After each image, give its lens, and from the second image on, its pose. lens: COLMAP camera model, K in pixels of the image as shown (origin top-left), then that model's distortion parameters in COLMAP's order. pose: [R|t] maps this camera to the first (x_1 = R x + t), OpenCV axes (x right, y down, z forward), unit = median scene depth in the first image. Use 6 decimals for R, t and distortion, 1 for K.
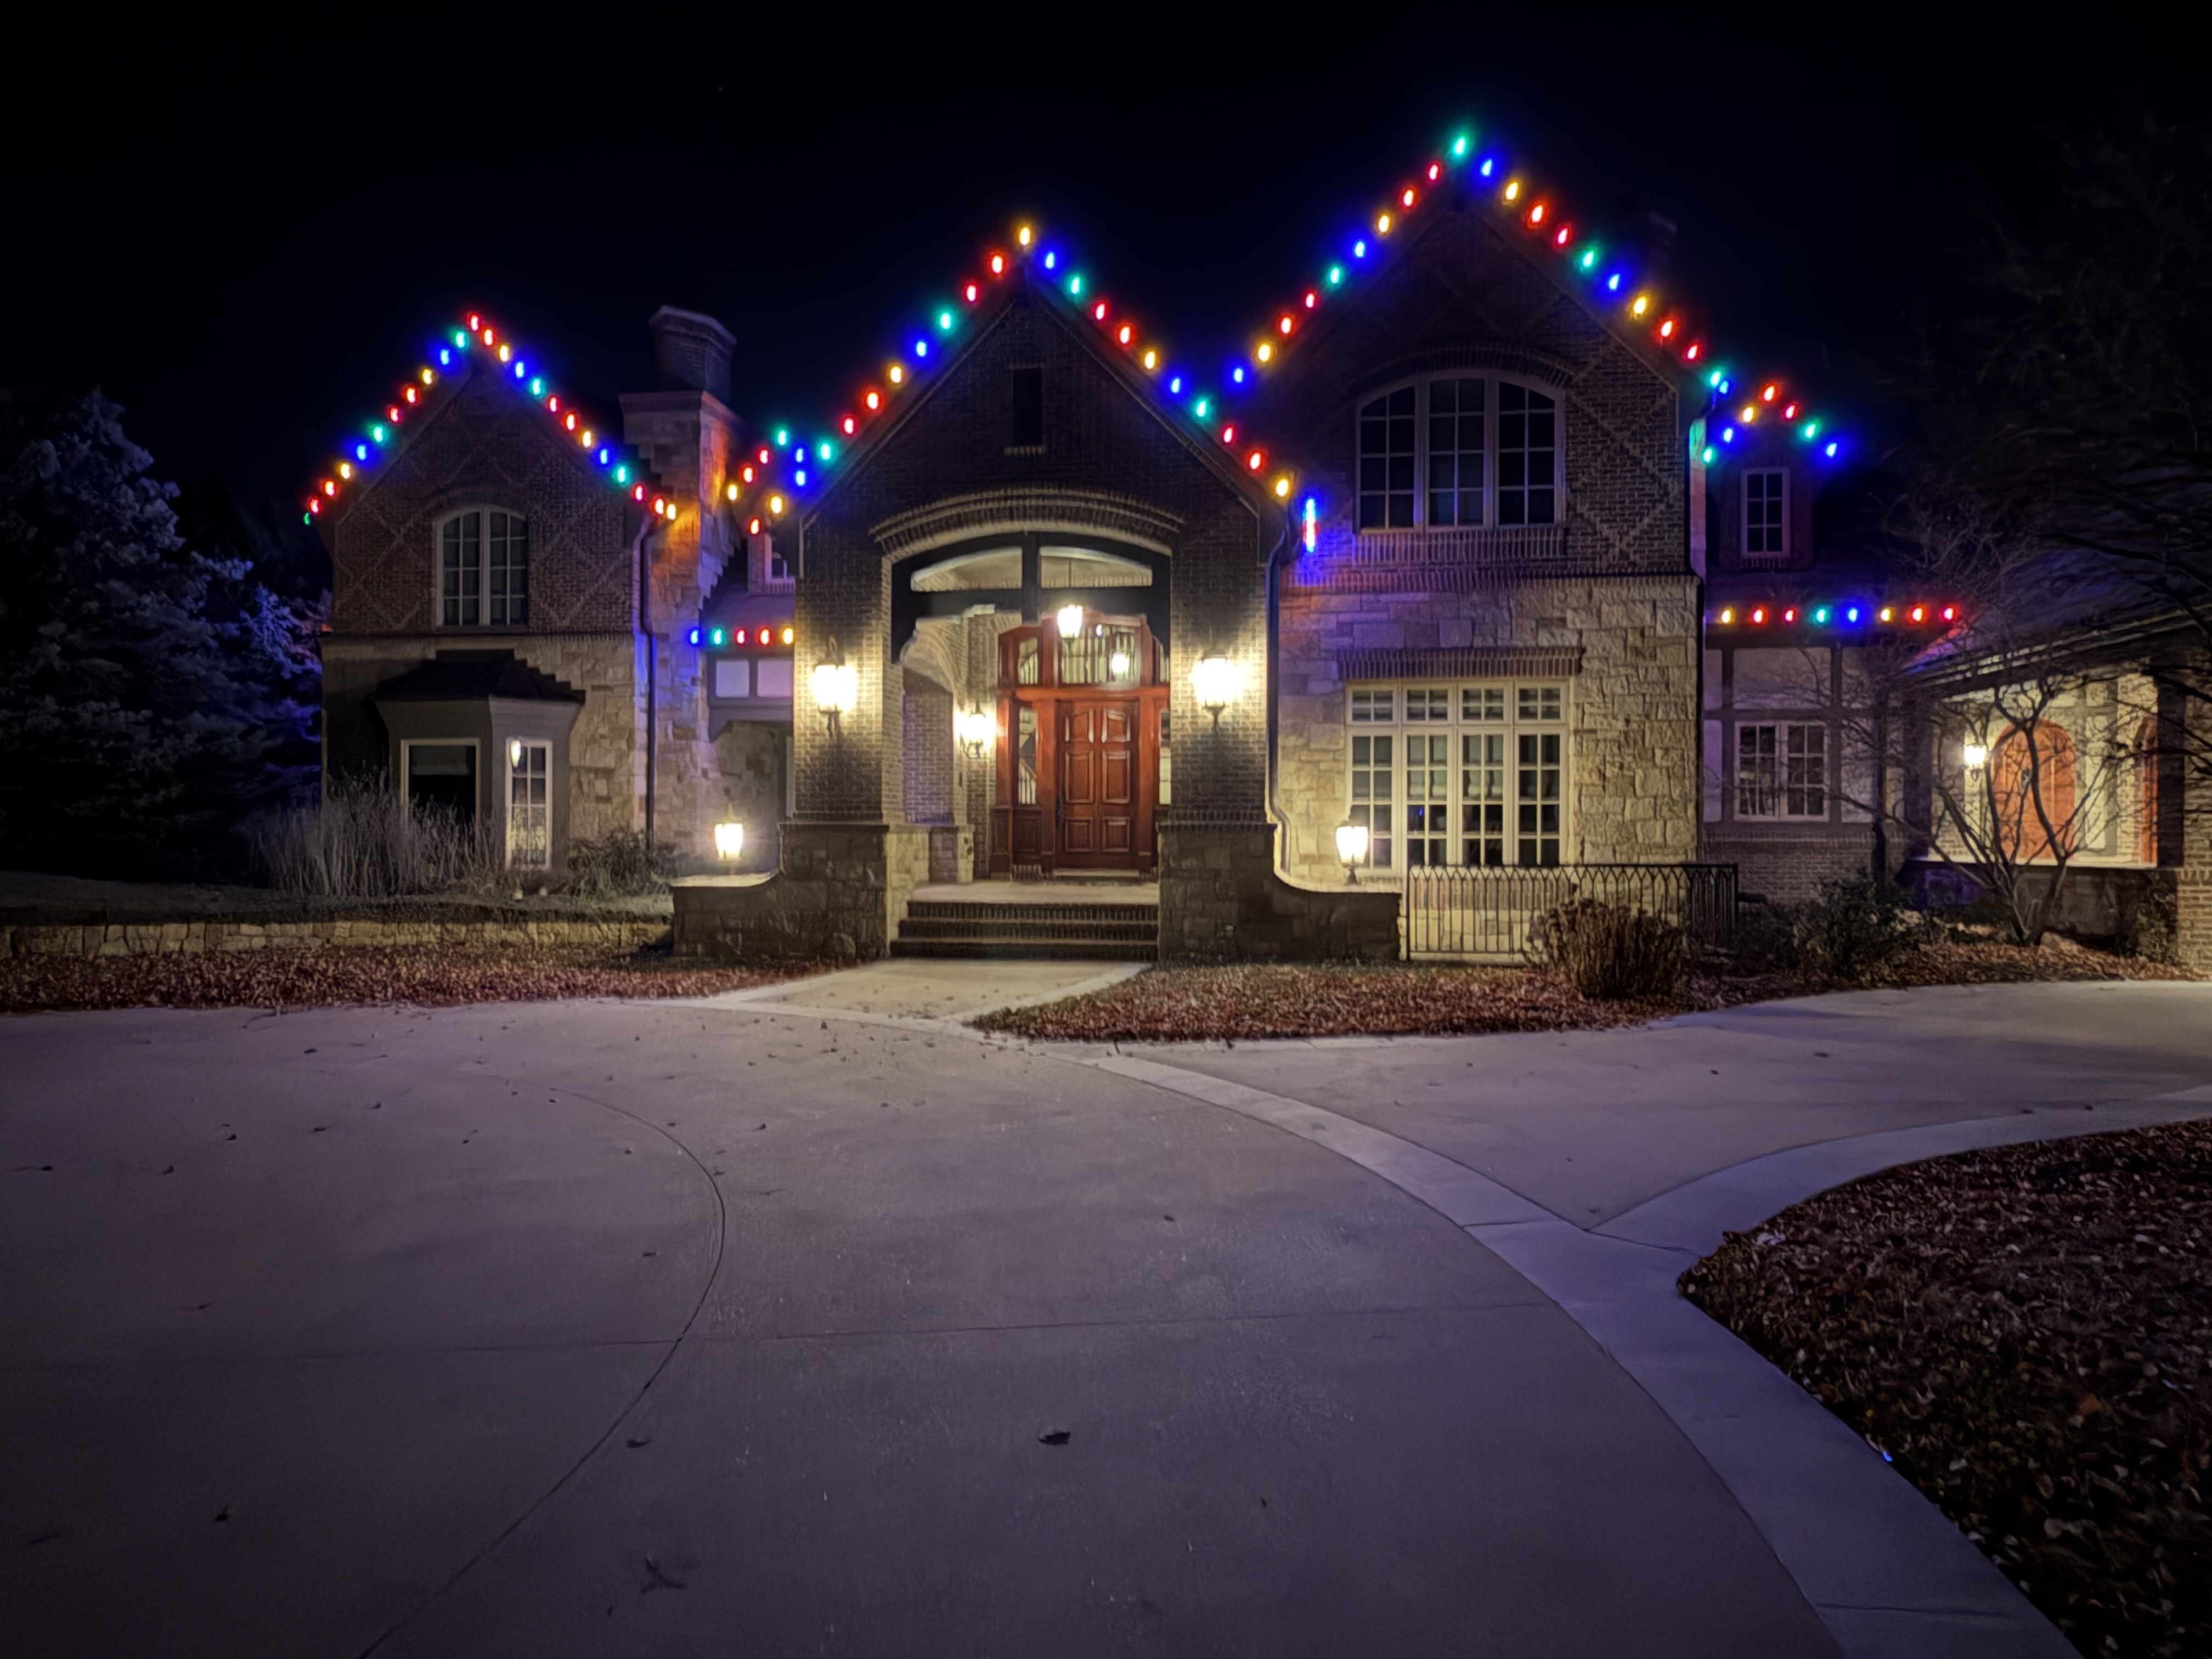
lens RADIAL K [[1312.2, 0, 1107.1], [0, 1312.2, 827.5], [0, 0, 1]] dist [0.004533, 0.002806]
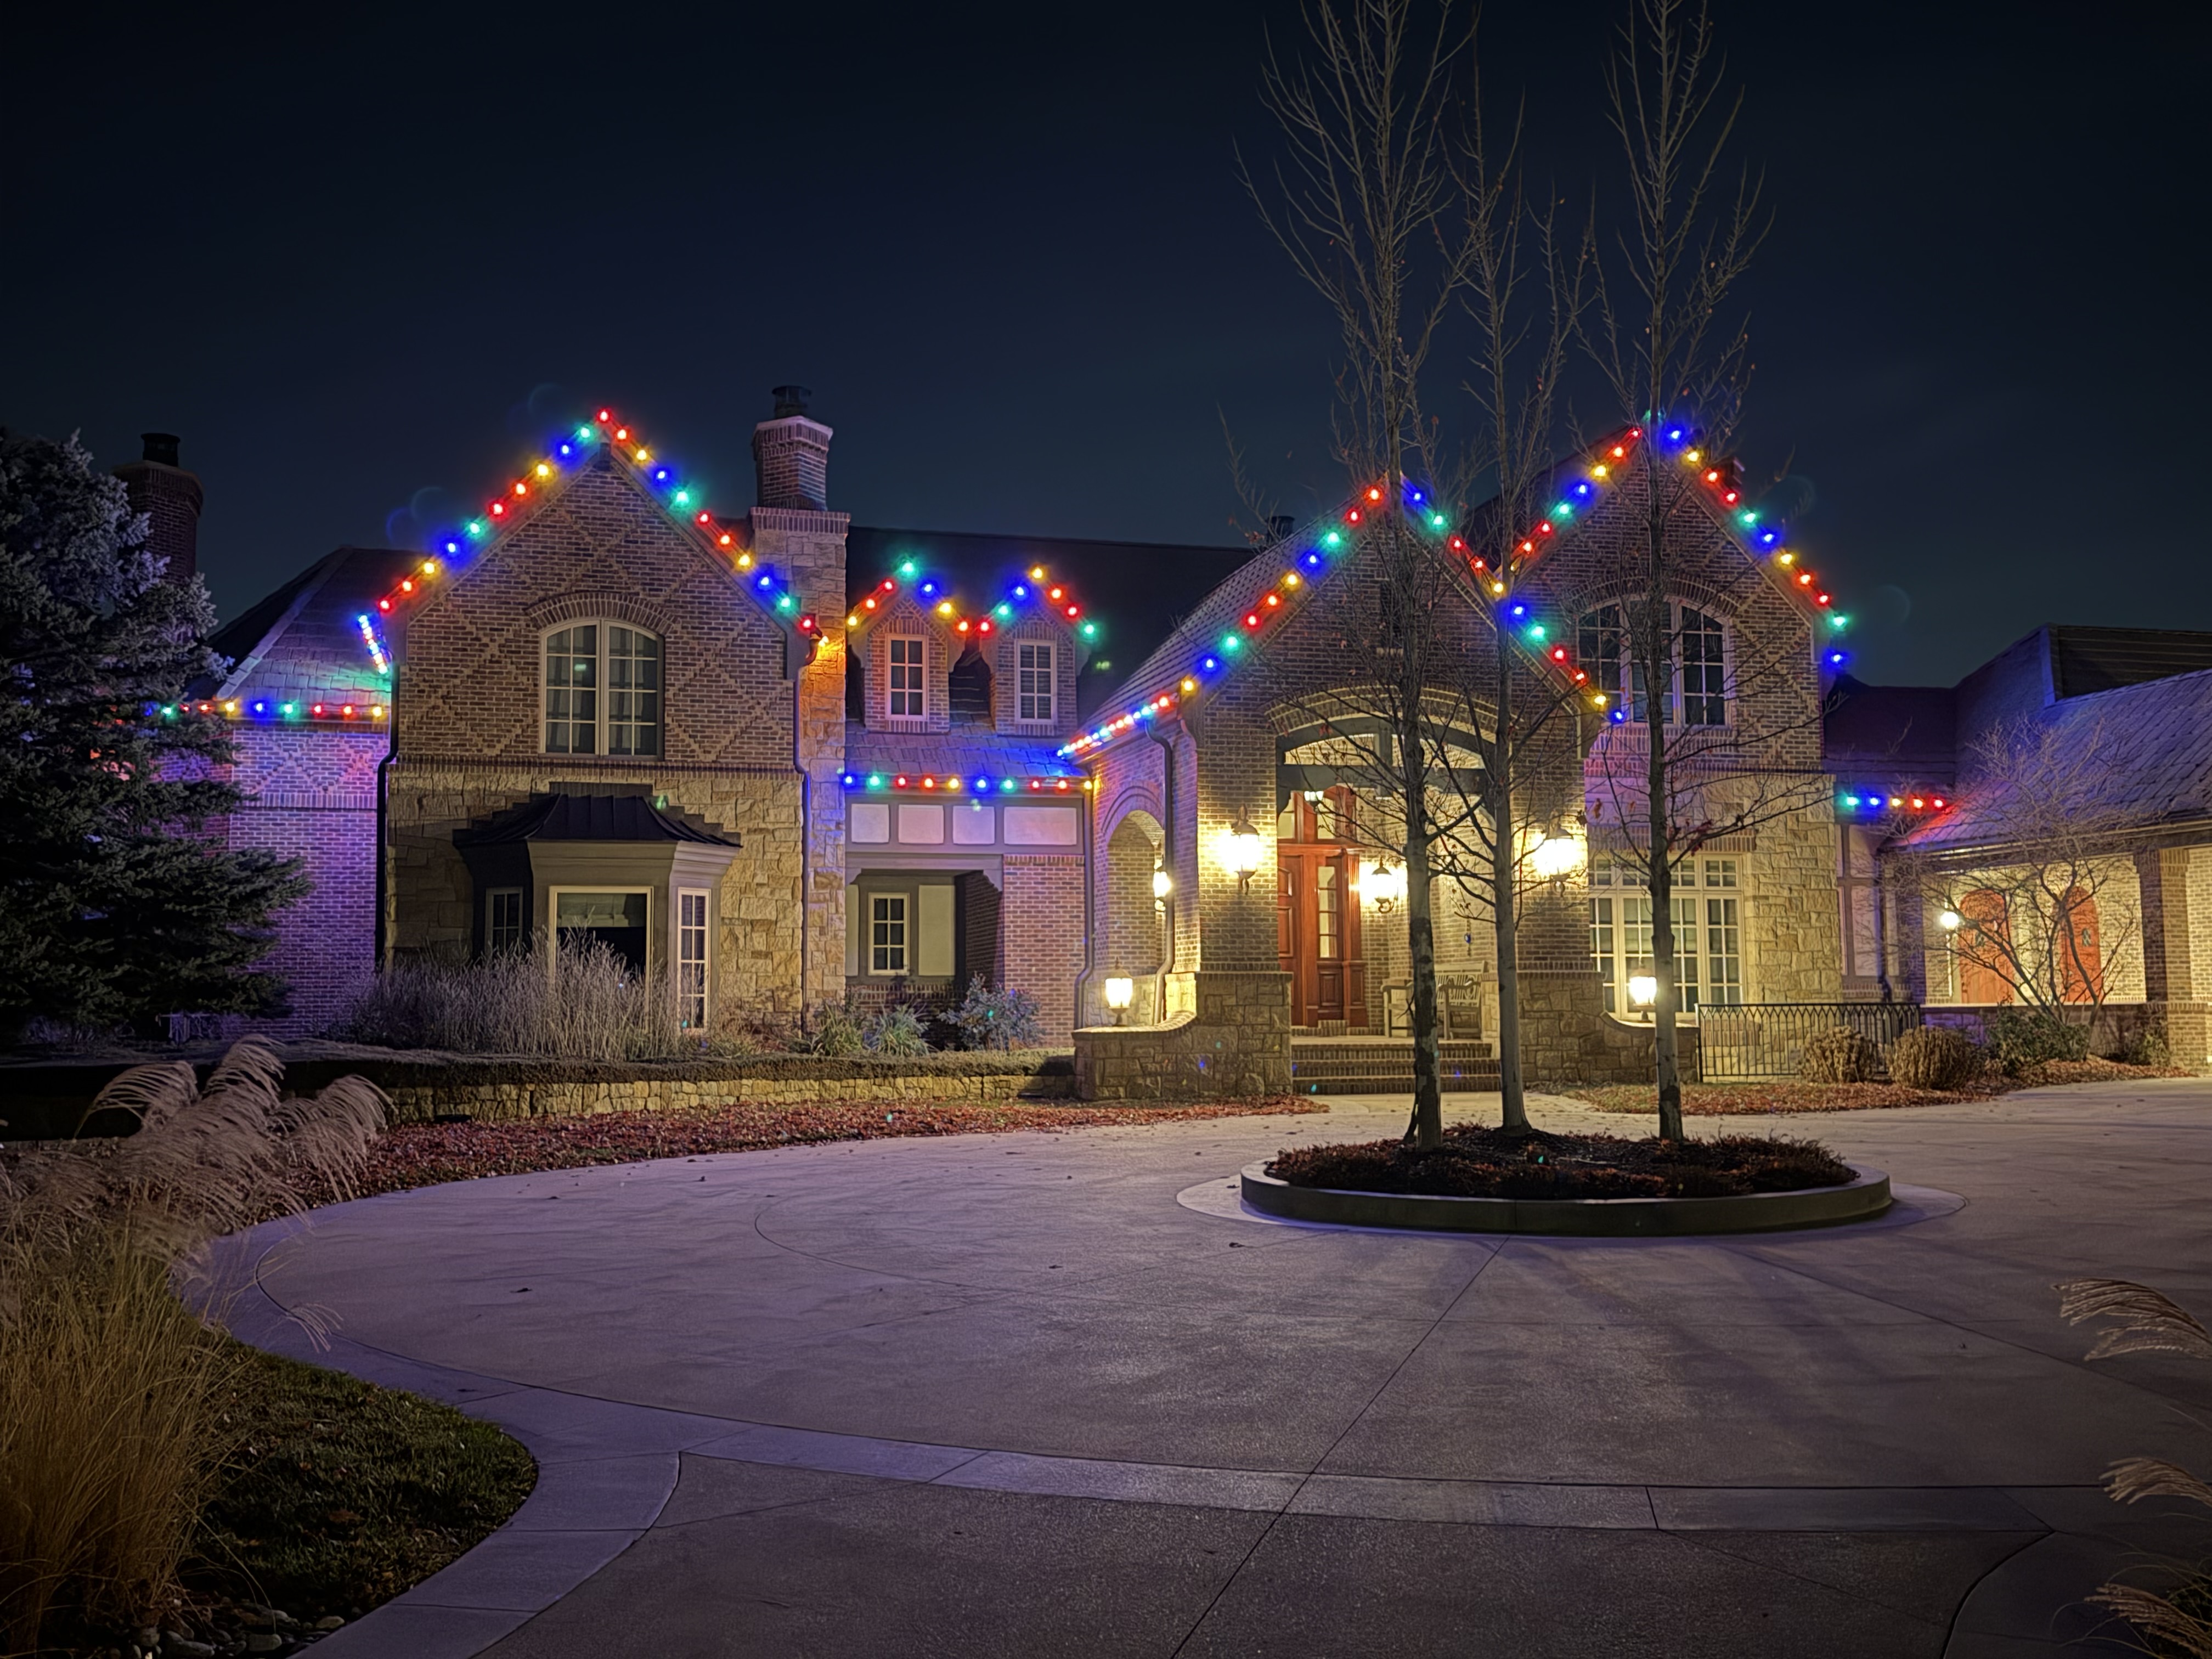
lens RADIAL K [[2114.0, 0, 1104.1], [0, 2114.0, 829.0], [0, 0, 1]] dist [0.081934, 0.000000]
pose [[0.911582, 0.024406, 0.410393, -0.985111], [0.011534, 0.996325, -0.084870, 0.023843], [-0.410956, 0.082100, 0.907951, -0.540701]]
